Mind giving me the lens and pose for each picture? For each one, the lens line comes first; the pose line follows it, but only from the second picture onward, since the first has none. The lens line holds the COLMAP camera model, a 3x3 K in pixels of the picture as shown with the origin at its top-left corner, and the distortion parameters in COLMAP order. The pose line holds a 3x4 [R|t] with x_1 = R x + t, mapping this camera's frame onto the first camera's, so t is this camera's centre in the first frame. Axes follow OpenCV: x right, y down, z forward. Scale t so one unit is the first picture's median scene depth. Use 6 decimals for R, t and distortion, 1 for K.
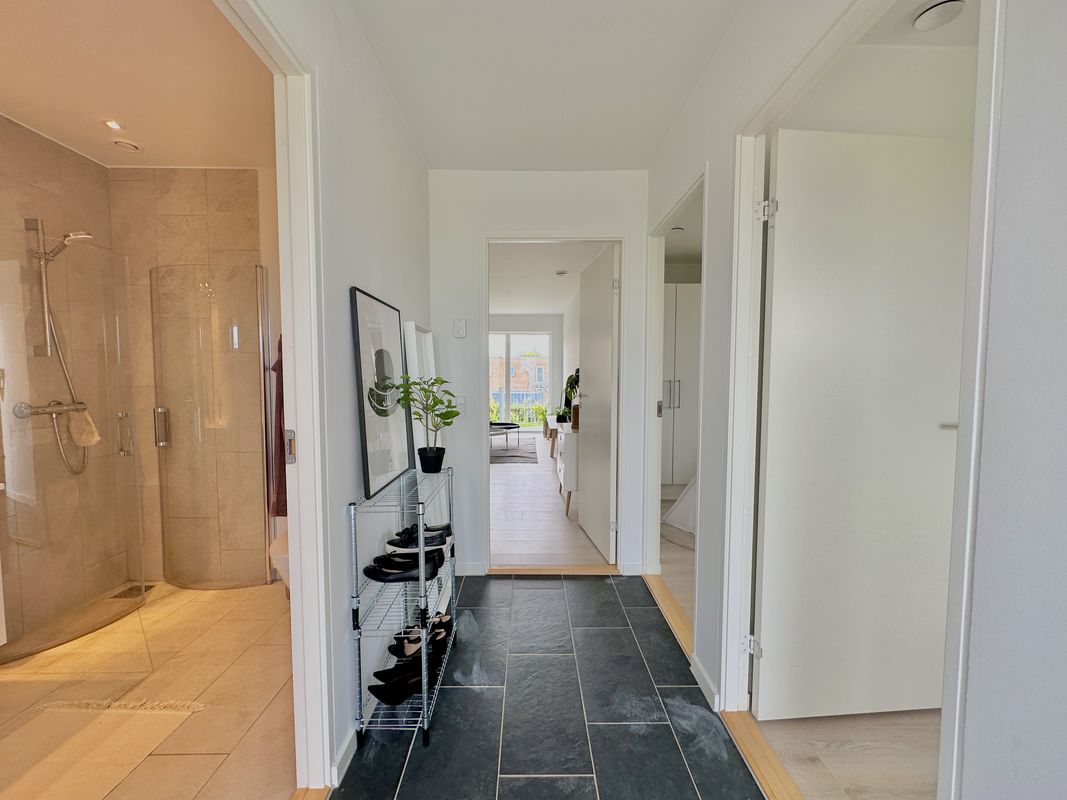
lens RADIAL K [[444.3, 0, 533.5], [0, 444.3, 400.0], [0, 0, 1]] dist [0.000716, 0.000085]
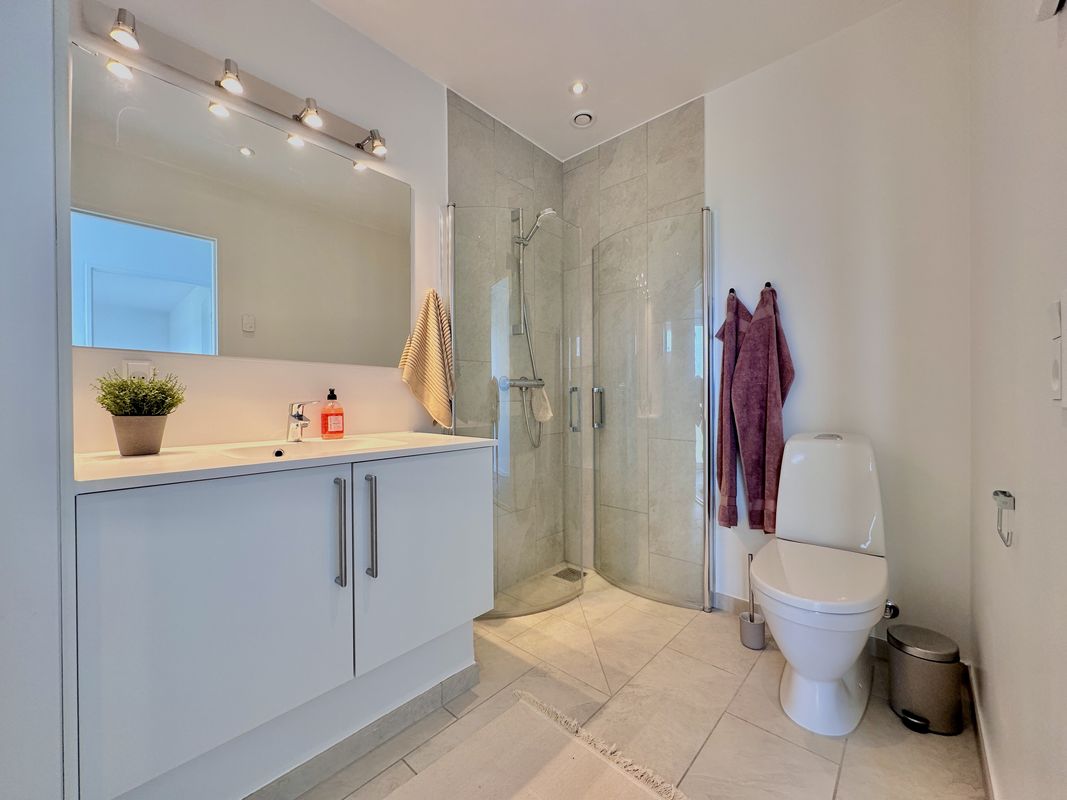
lens RADIAL K [[431.1, 0, 533.5], [0, 431.1, 400.0], [0, 0, 1]] dist [0.001349, 0.000059]
pose [[0.732569, -0.001116, -0.680692, -0.313159], [-0.032321, 0.998814, -0.036423, 0.084558], [0.679925, 0.048683, 0.731664, 0.230265]]
